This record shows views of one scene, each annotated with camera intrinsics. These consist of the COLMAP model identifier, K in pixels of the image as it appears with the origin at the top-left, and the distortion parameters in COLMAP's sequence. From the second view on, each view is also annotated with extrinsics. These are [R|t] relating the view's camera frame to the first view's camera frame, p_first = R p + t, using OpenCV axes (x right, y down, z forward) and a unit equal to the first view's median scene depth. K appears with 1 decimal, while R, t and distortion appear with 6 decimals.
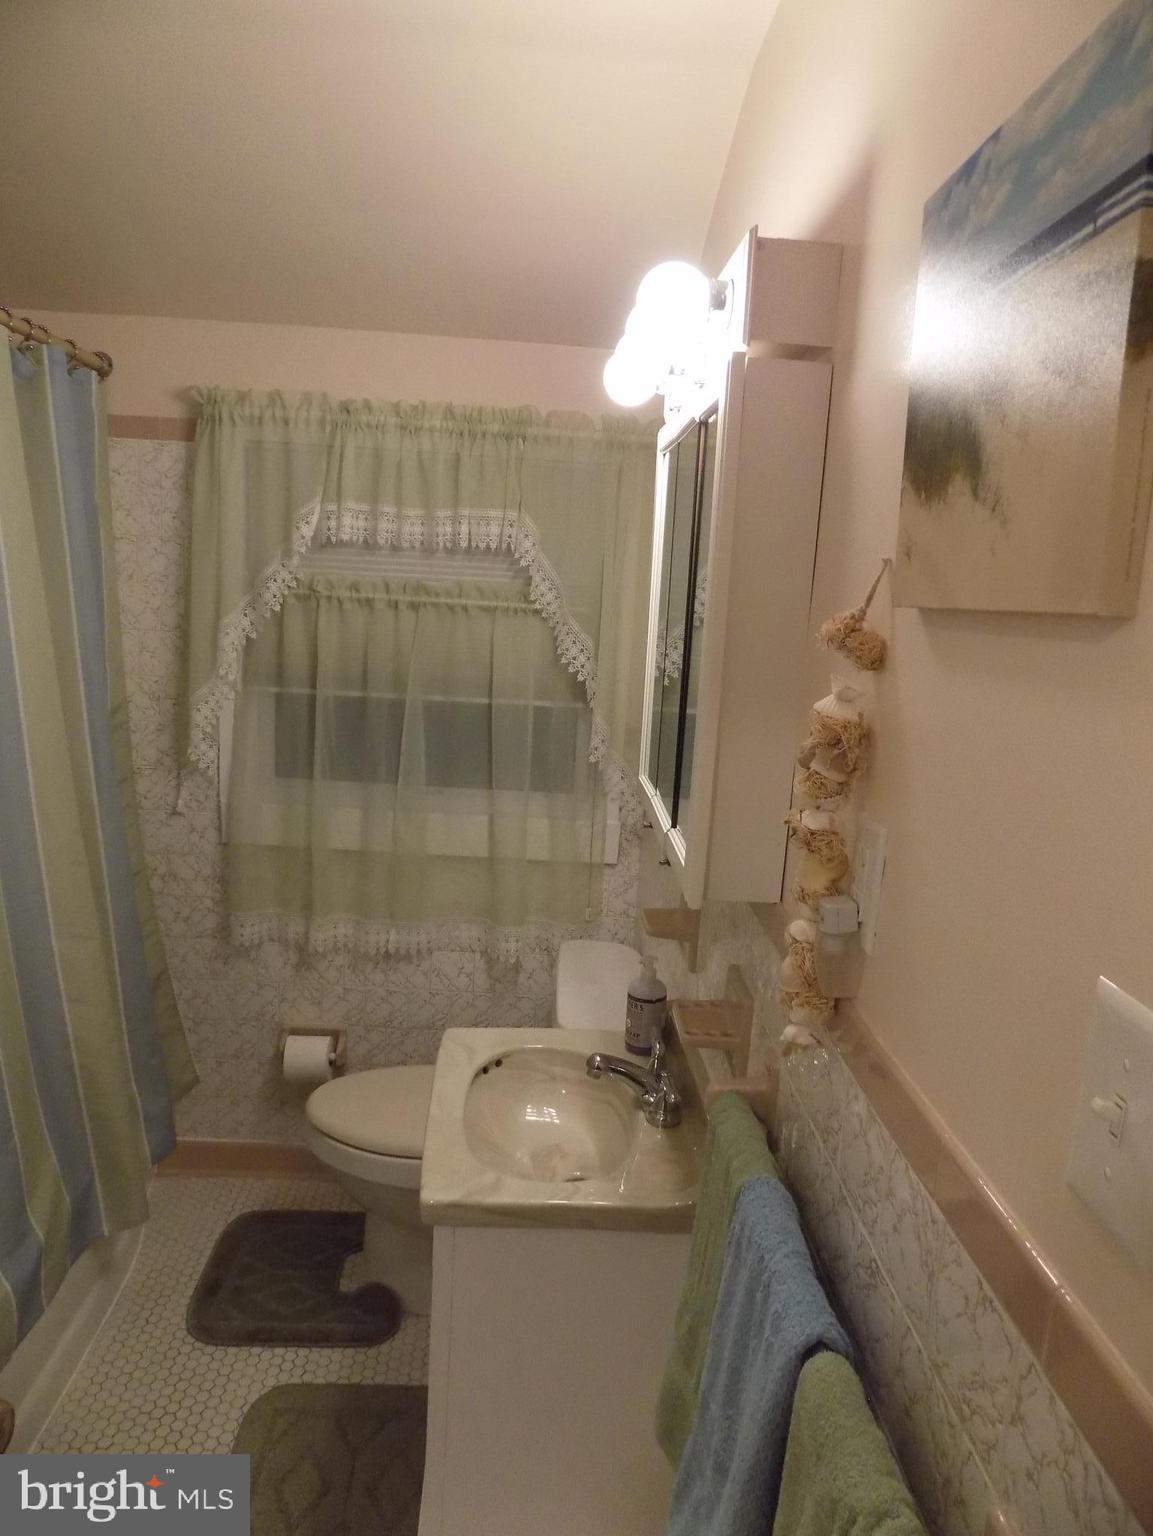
lens RADIAL K [[1040.2, 0, 577.4], [0, 1040.2, 774.7], [0, 0, 1]] dist [-0.073706, 0.073888]
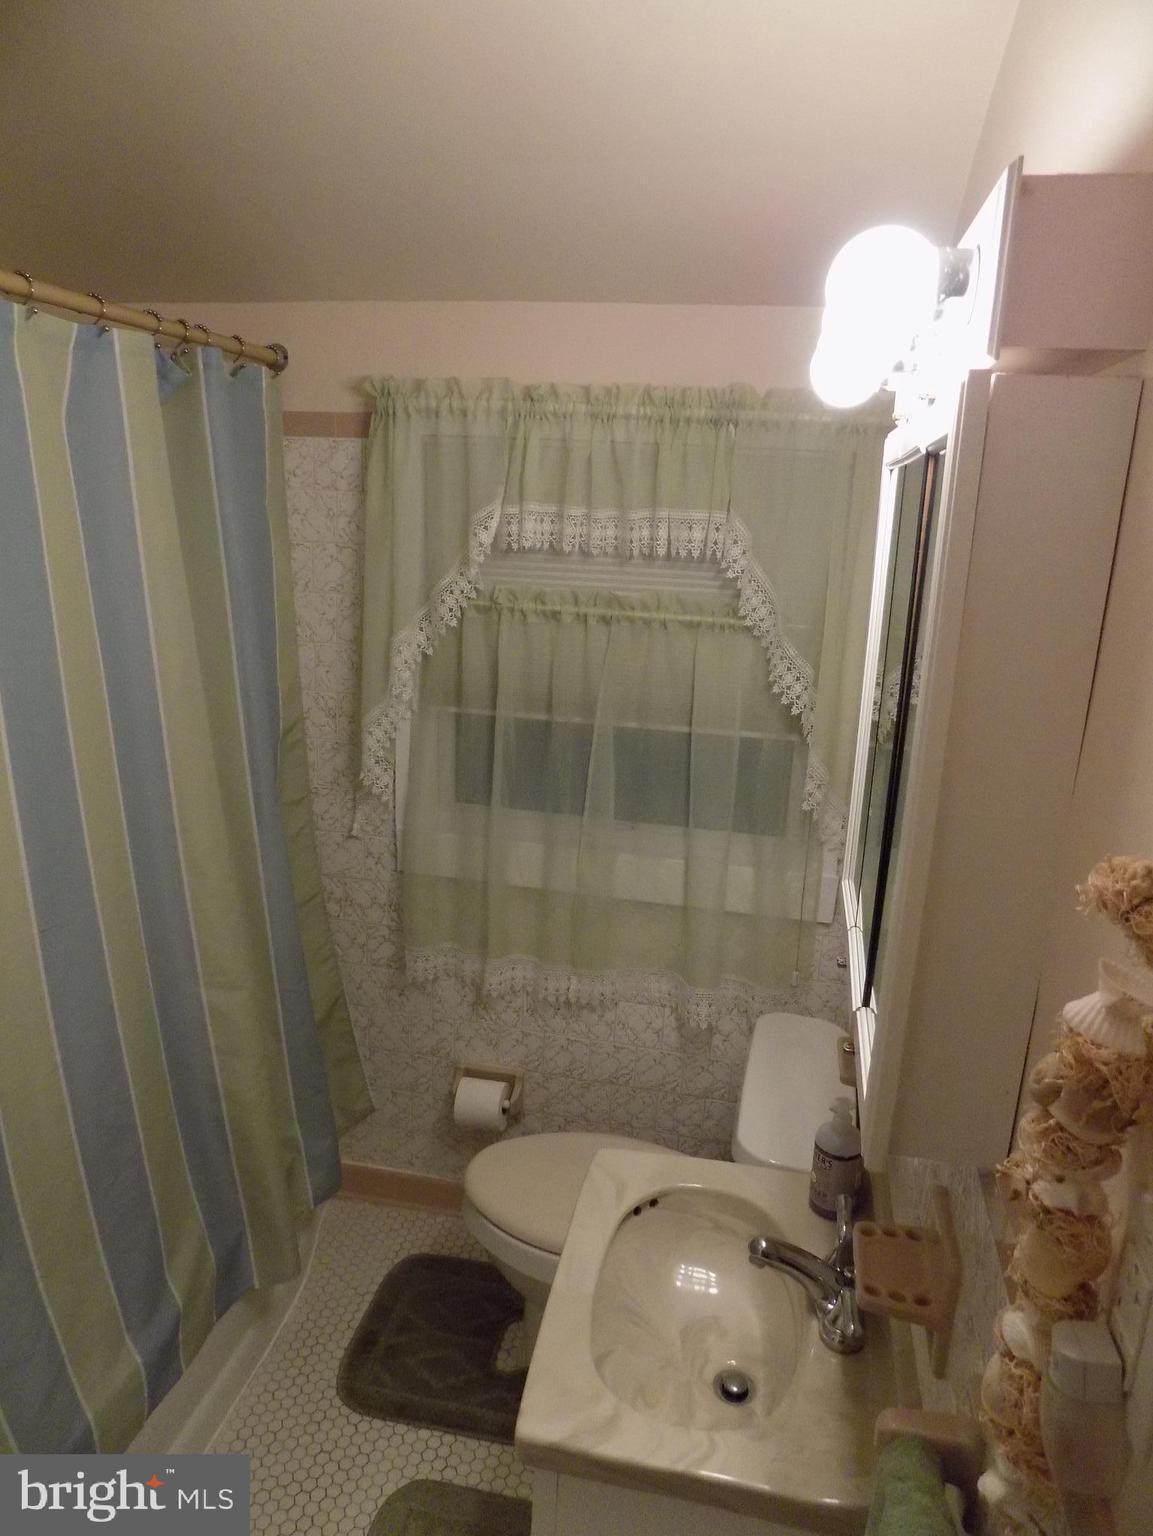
lens RADIAL K [[1040.2, 0, 577.4], [0, 1040.2, 774.7], [0, 0, 1]] dist [-0.073706, 0.073888]
pose [[0.969557, 0.045996, -0.240509, 0.036055], [-0.032205, 0.997620, 0.060962, -0.086767], [0.242740, -0.051361, 0.968731, 0.143190]]
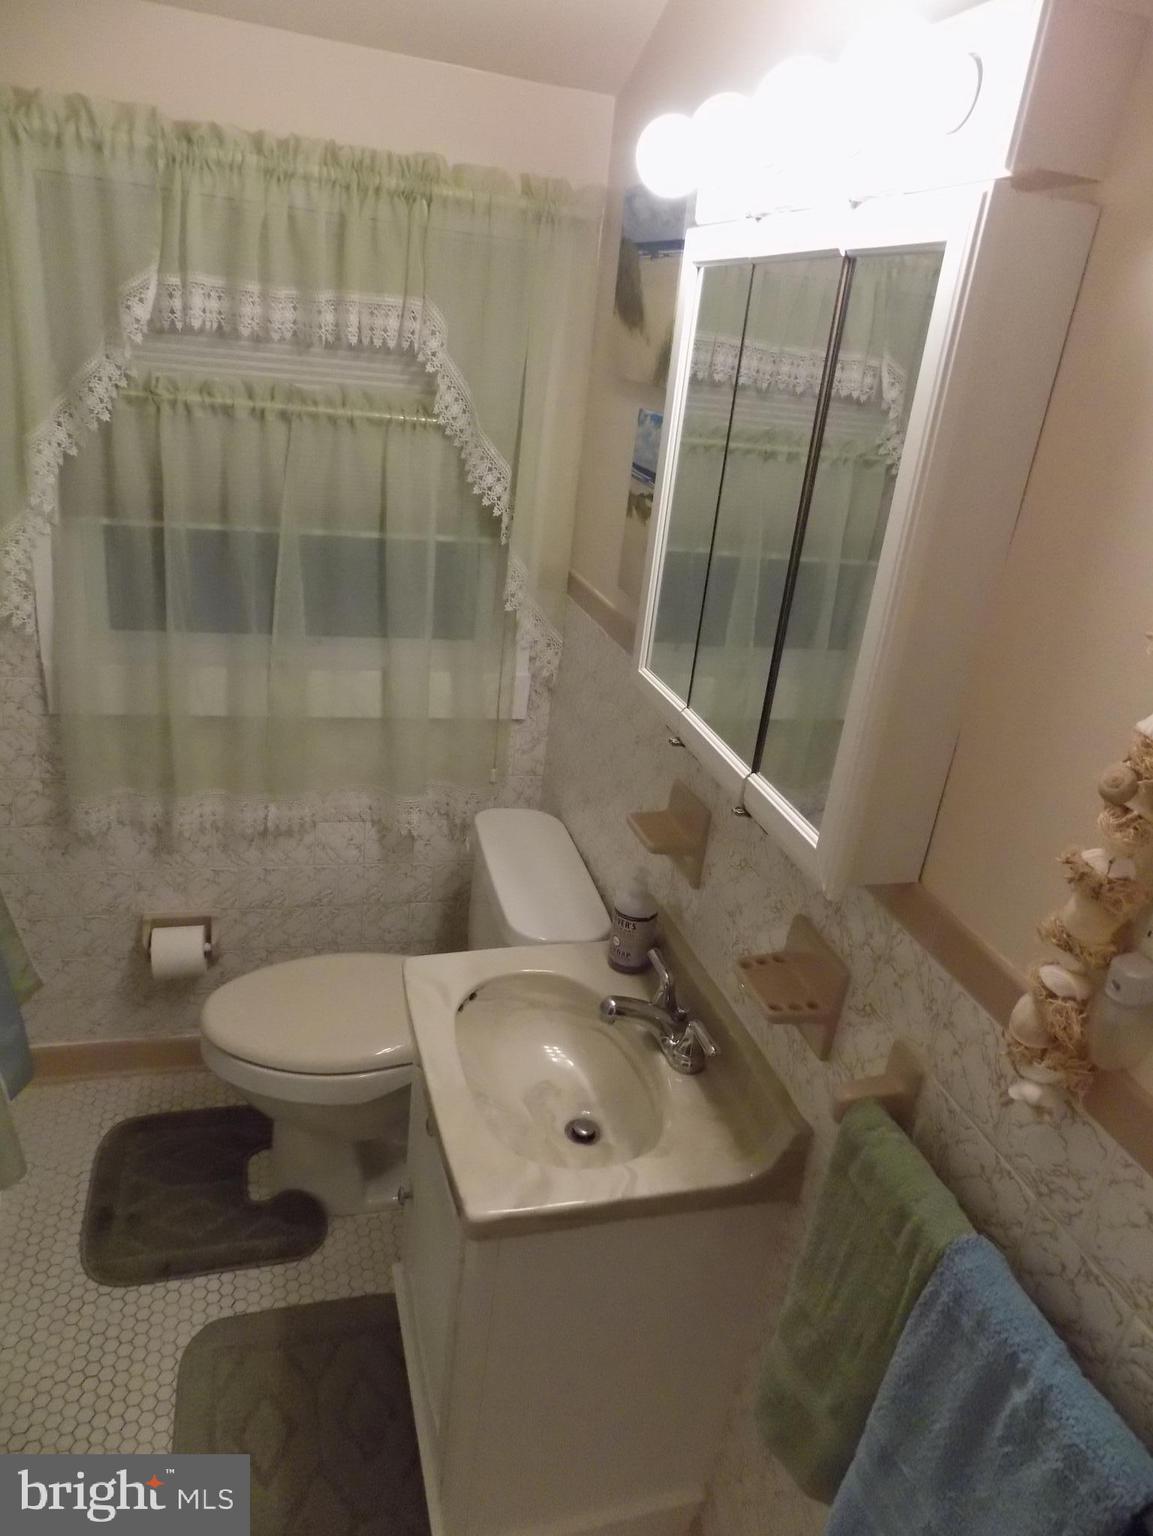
lens RADIAL K [[1040.2, 0, 577.4], [0, 1040.2, 774.7], [0, 0, 1]] dist [-0.073706, 0.073888]
pose [[0.972105, -0.046383, 0.229916, -0.135695], [-0.007815, 0.973302, 0.229394, -0.078740], [-0.234417, -0.224791, 0.945789, 0.140979]]
